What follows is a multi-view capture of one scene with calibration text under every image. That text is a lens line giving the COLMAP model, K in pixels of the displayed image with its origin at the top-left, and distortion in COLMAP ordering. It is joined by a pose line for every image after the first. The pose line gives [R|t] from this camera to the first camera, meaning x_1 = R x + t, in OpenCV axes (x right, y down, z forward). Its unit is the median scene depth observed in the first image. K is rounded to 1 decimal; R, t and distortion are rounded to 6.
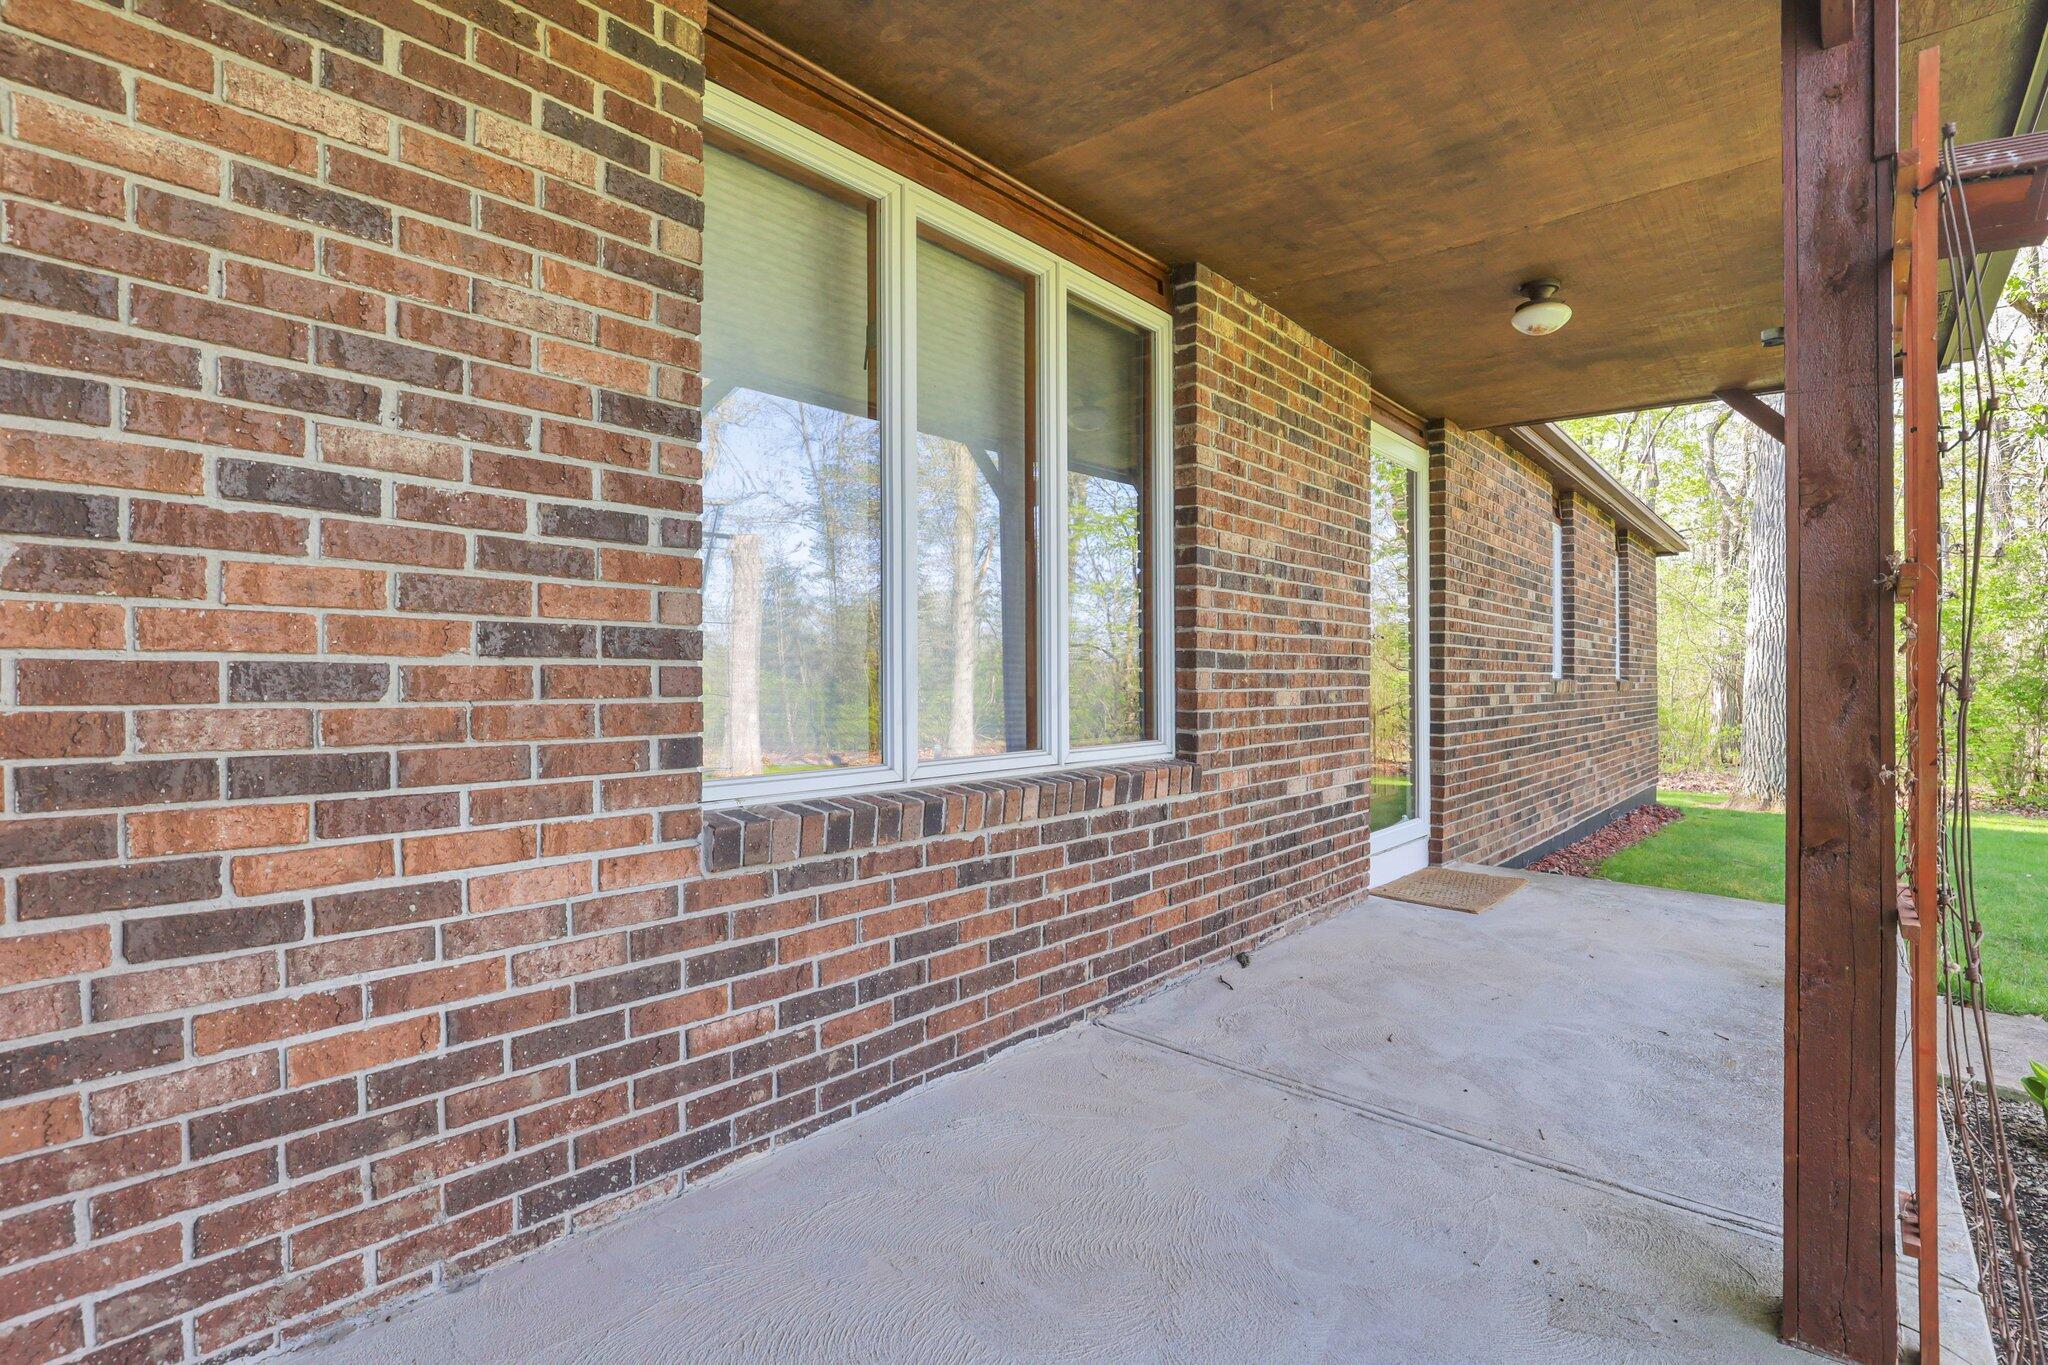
lens RADIAL K [[988.3, 0, 1040.9], [0, 988.3, 693.8], [0, 0, 1]] dist [-0.025668, -0.000085]
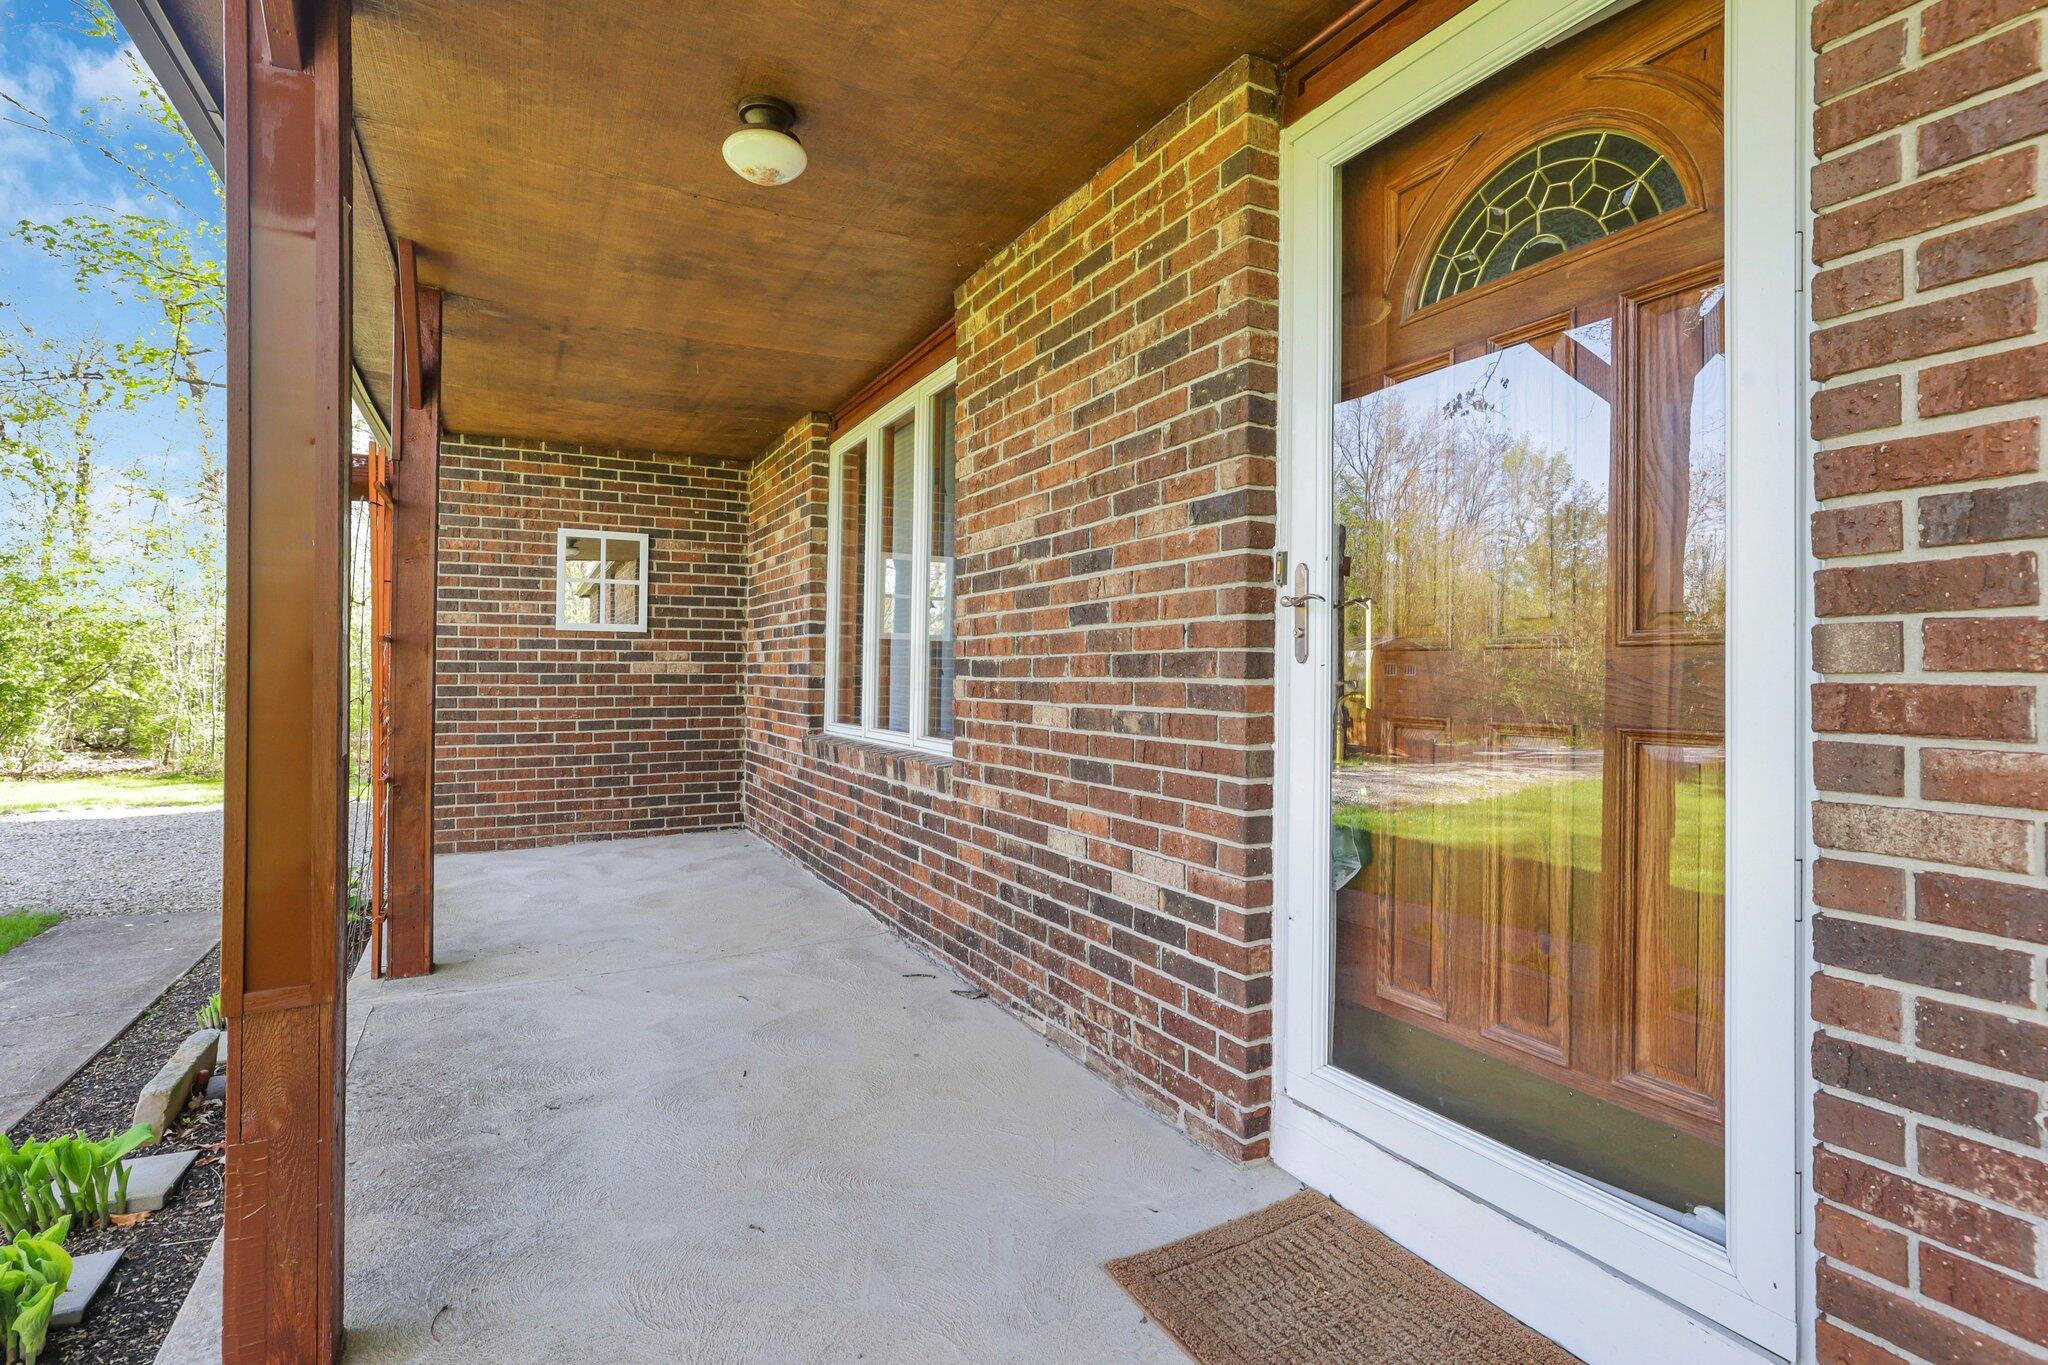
lens RADIAL K [[988.3, 0, 1037.4], [0, 988.3, 648.0], [0, 0, 1]] dist [-0.025668, -0.000085]
pose [[-0.371170, -0.021123, -0.928324, 1.003010], [-0.012515, 0.999764, -0.017744, -0.035413], [0.928480, 0.005032, -0.371347, 1.346542]]
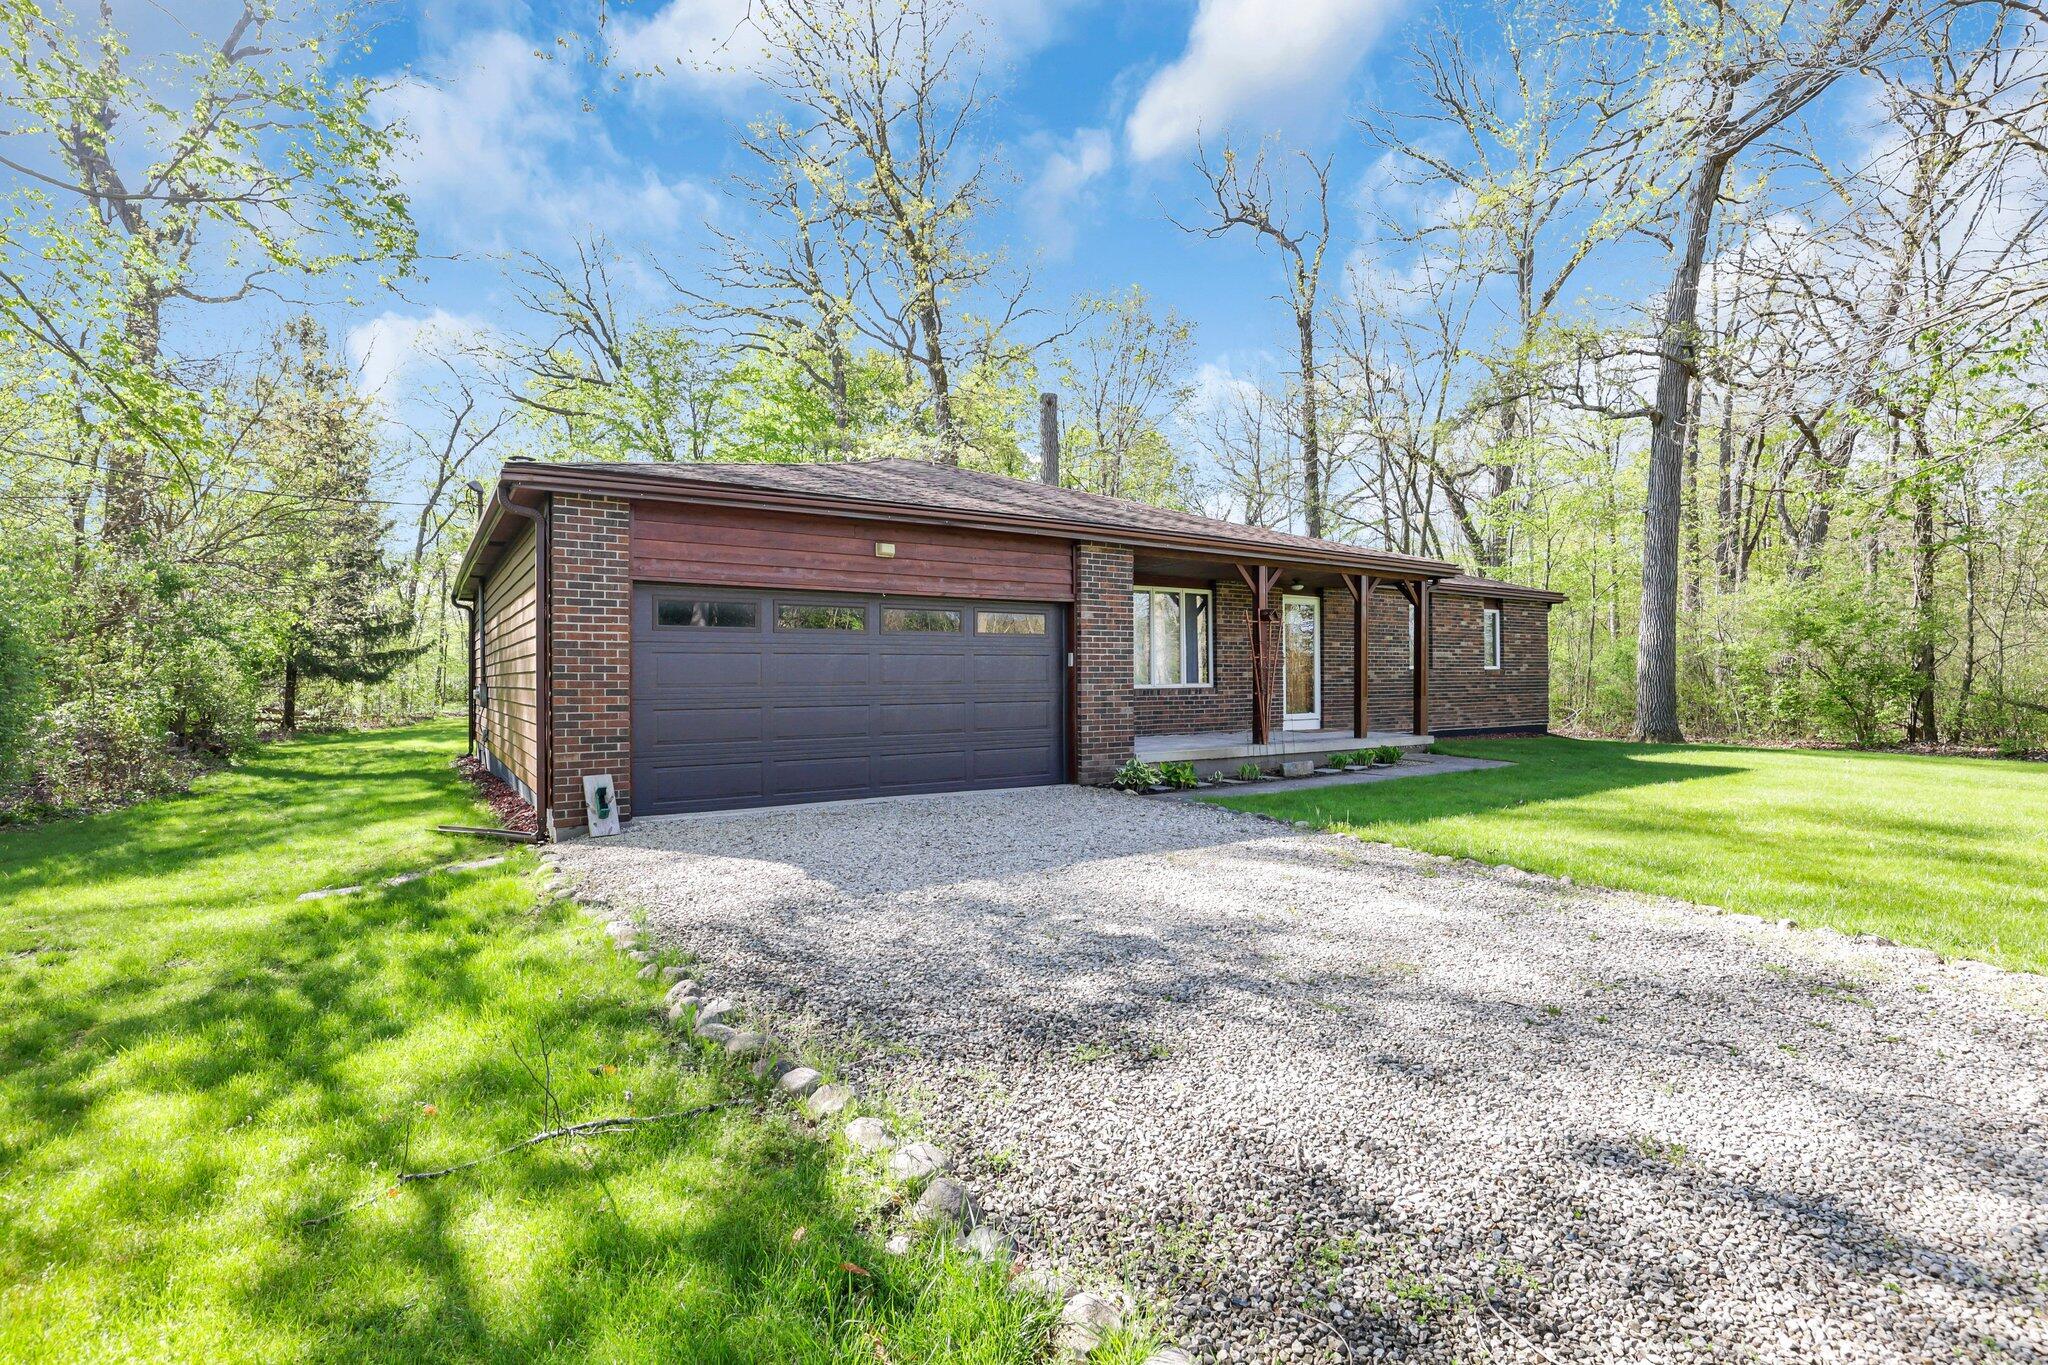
lens RADIAL K [[988.3, 0, 1021.9], [0, 988.3, 679.9], [0, 0, 1]] dist [-0.025668, -0.000085]
pose [[0.964243, -0.002749, -0.265005, 0.464787], [0.001021, 0.999977, -0.006659, 0.056384], [0.265017, 0.006150, 0.964224, -3.429737]]
